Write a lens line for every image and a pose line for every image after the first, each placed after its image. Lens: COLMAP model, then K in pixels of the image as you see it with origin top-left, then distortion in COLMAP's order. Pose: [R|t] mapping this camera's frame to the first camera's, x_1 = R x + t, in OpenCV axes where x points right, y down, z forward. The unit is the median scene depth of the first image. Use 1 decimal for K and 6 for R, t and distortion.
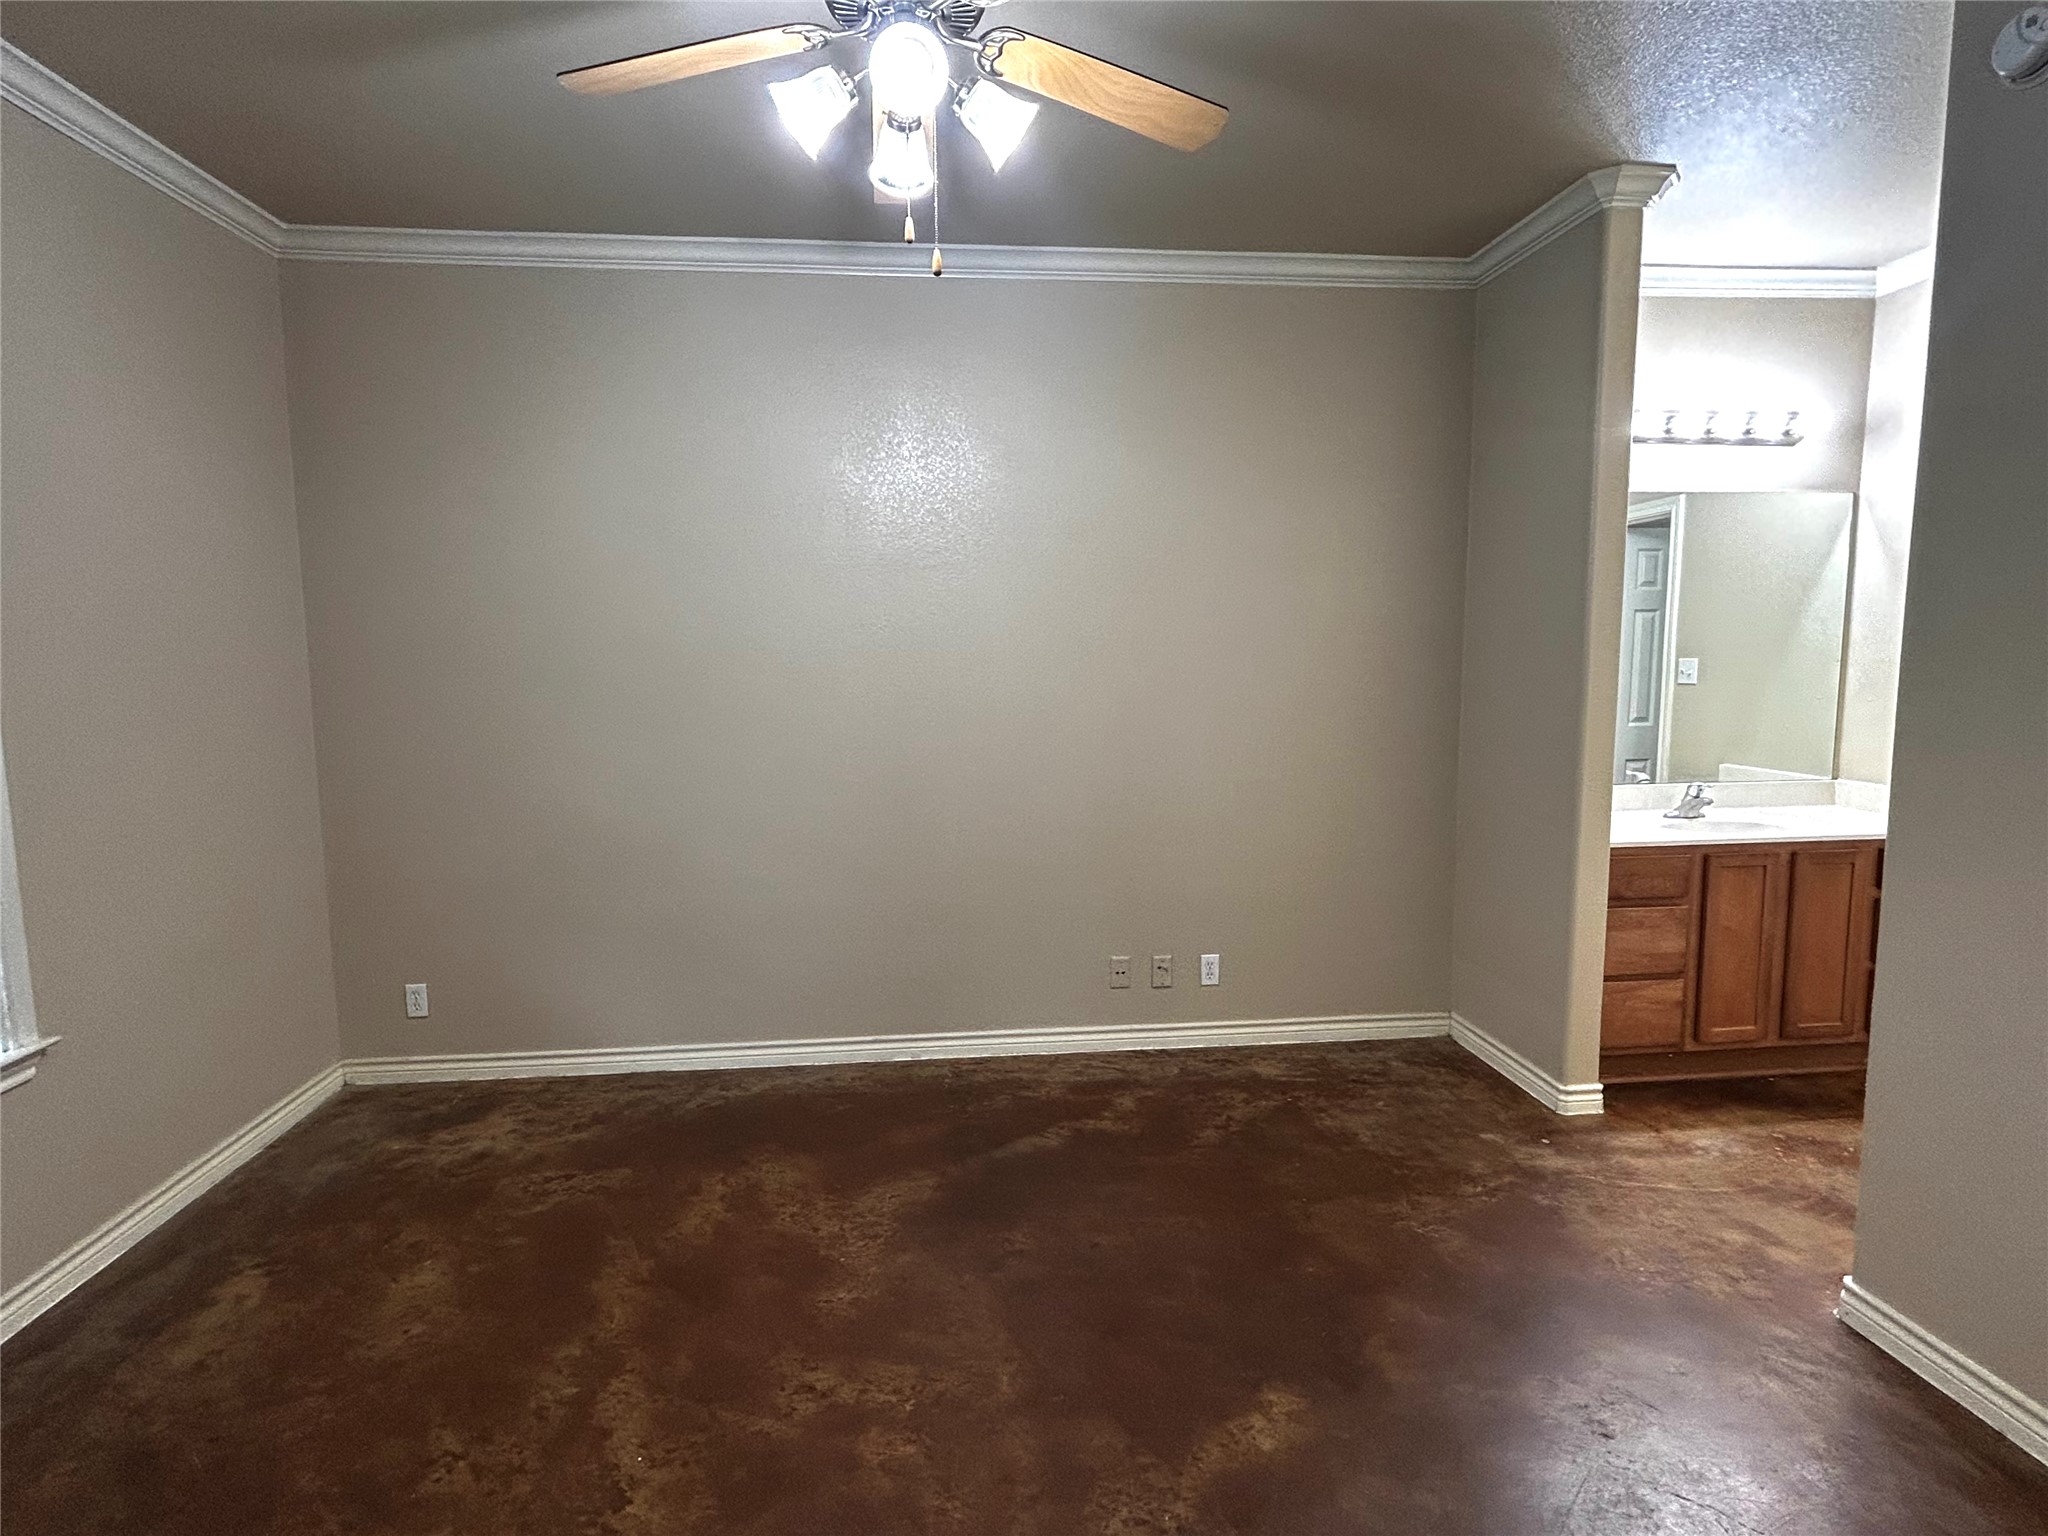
lens RADIAL K [[1035.1, 0, 1012.6], [0, 1035.1, 769.1], [0, 0, 1]] dist [-0.000300, 0.000645]
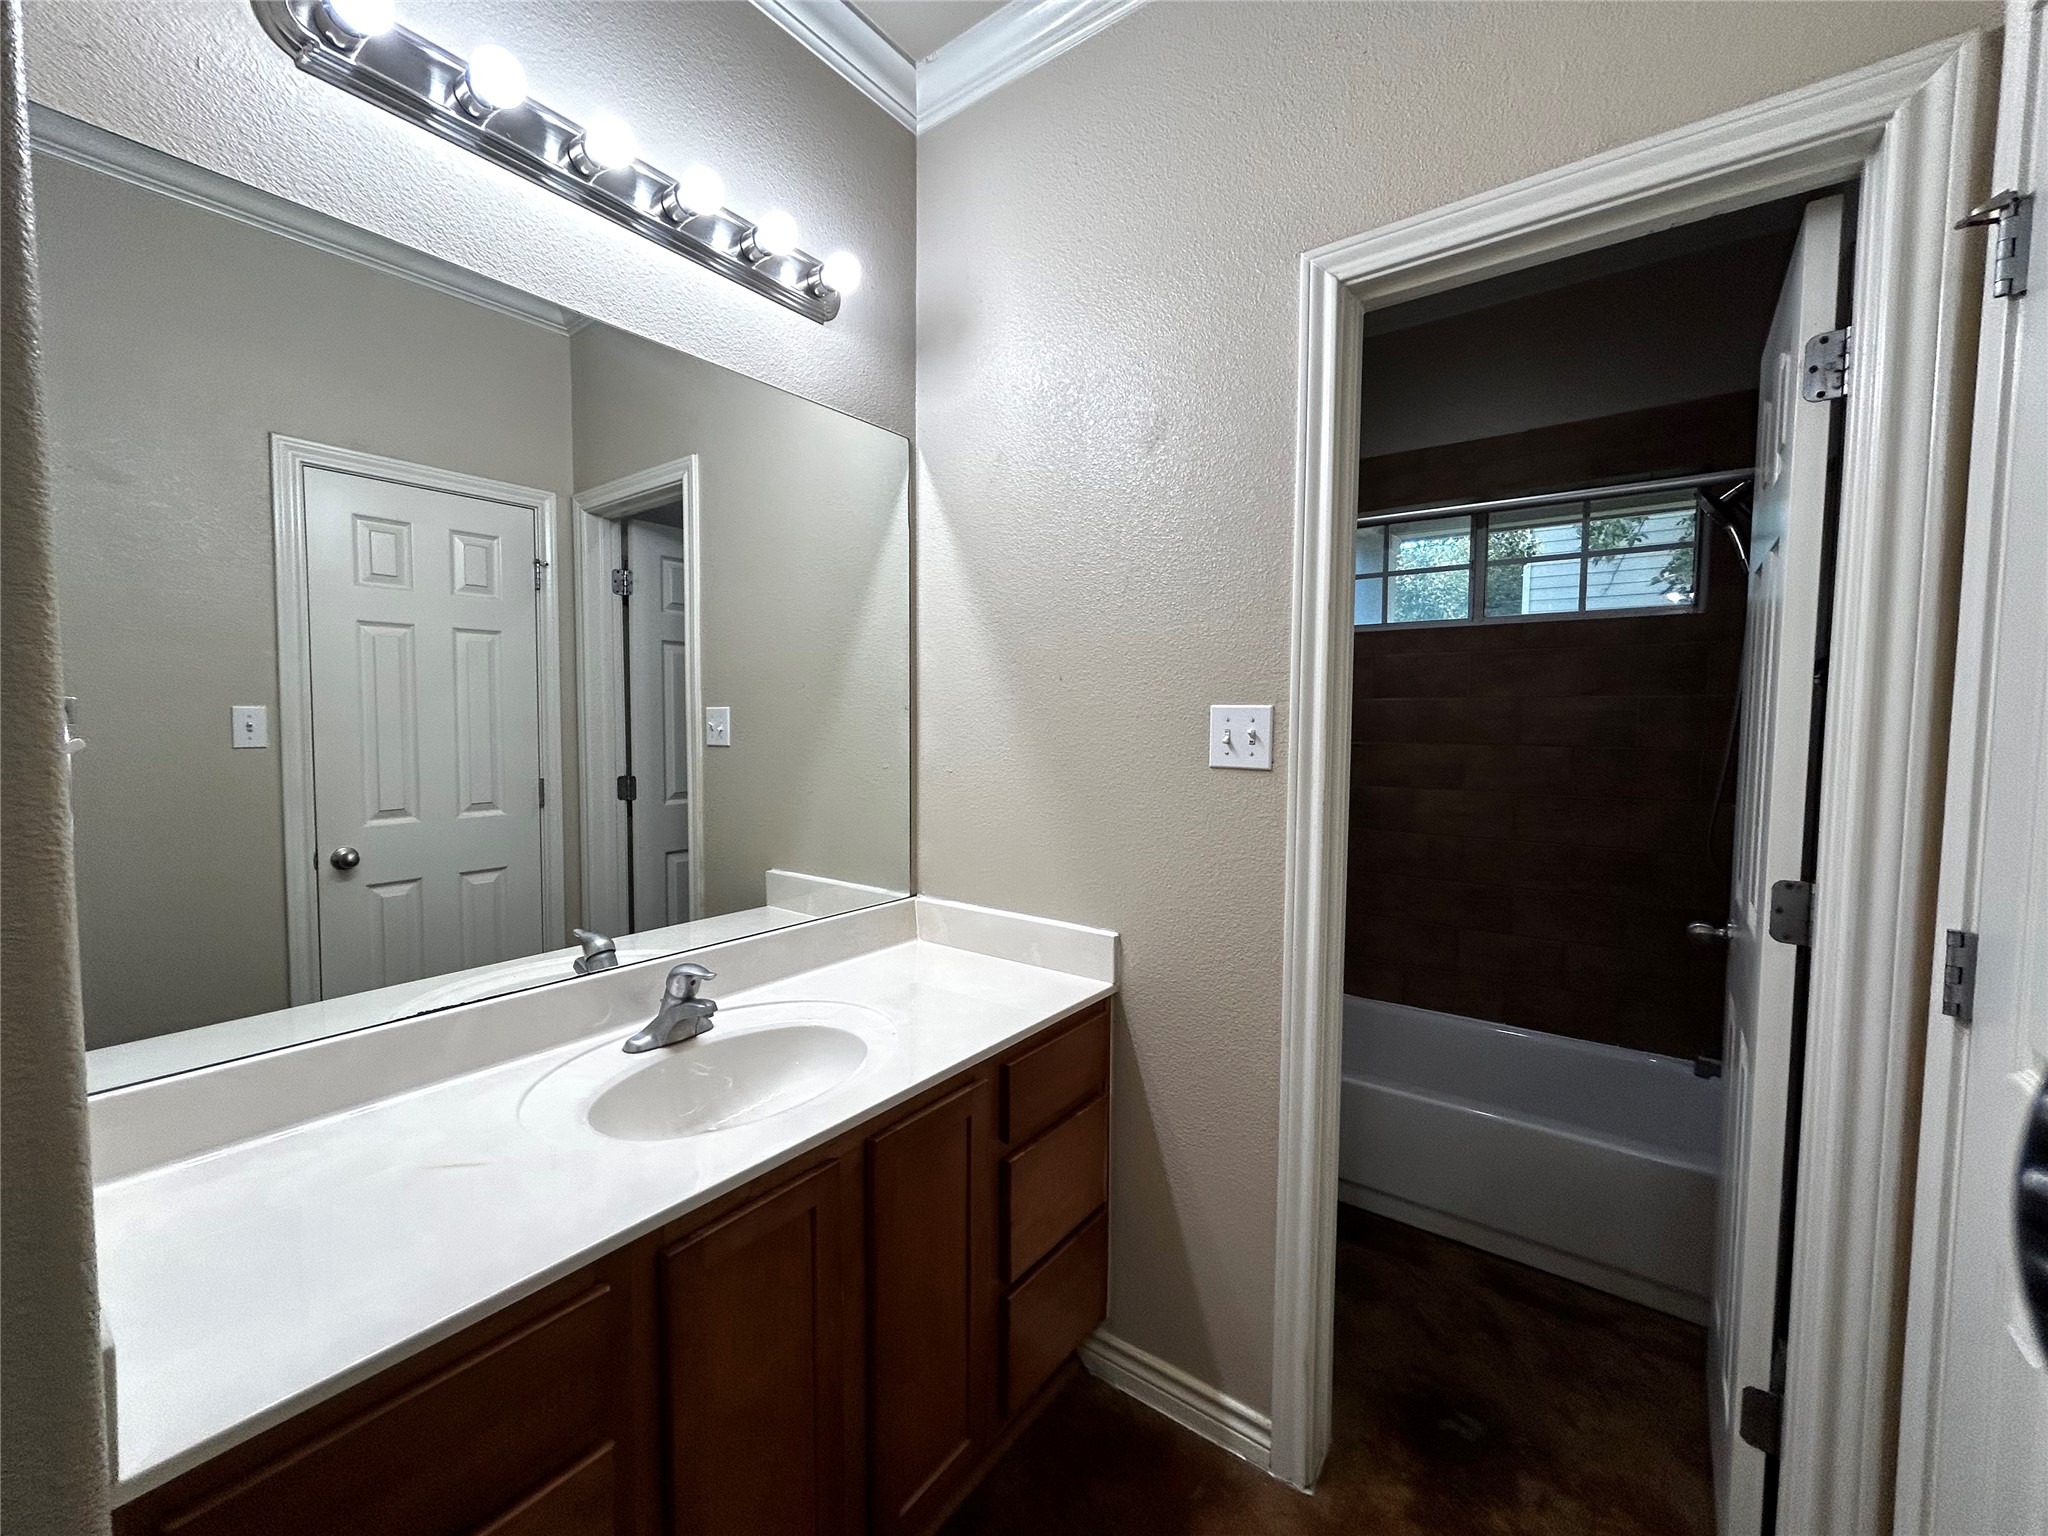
lens RADIAL K [[822.3, 0, 1023.0], [0, 822.3, 766.8], [0, 0, 1]] dist [0.000414, 0.000235]
pose [[0.669016, -0.032051, 0.742557, 0.469646], [0.070468, 0.997305, -0.020442, -0.053724], [-0.739900, 0.066003, 0.669471, 0.610226]]
